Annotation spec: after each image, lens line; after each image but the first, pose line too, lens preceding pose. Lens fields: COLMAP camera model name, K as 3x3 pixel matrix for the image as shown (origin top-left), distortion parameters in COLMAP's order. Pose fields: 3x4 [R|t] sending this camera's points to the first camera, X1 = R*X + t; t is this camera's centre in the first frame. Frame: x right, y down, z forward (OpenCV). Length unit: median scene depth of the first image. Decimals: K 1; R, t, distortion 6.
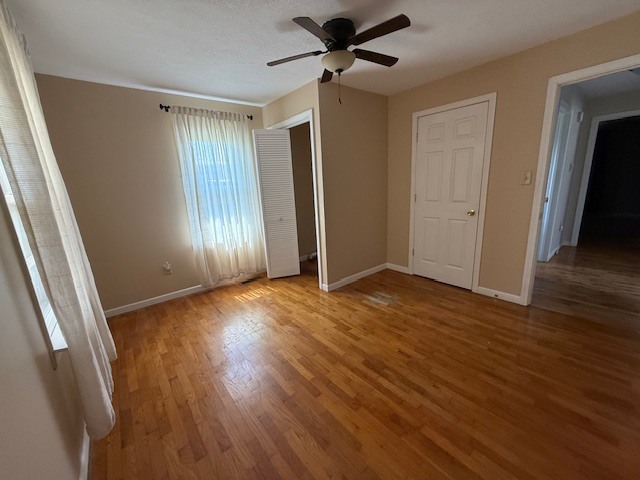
lens RADIAL K [[257.5, 0, 320.0], [0, 257.5, 240.0], [0, 0, 1]] dist [-0.003541, 0.000228]
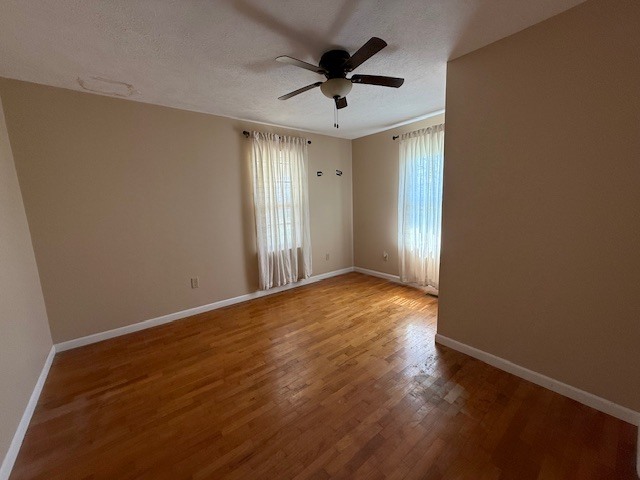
lens RADIAL K [[257.5, 0, 320.0], [0, 257.5, 240.0], [0, 0, 1]] dist [-0.003541, 0.000228]
pose [[-0.021168, 0.195616, -0.980452, 0.871231], [-0.184272, 0.963107, 0.196133, -0.206174], [0.982647, 0.184822, 0.015660, 0.729528]]
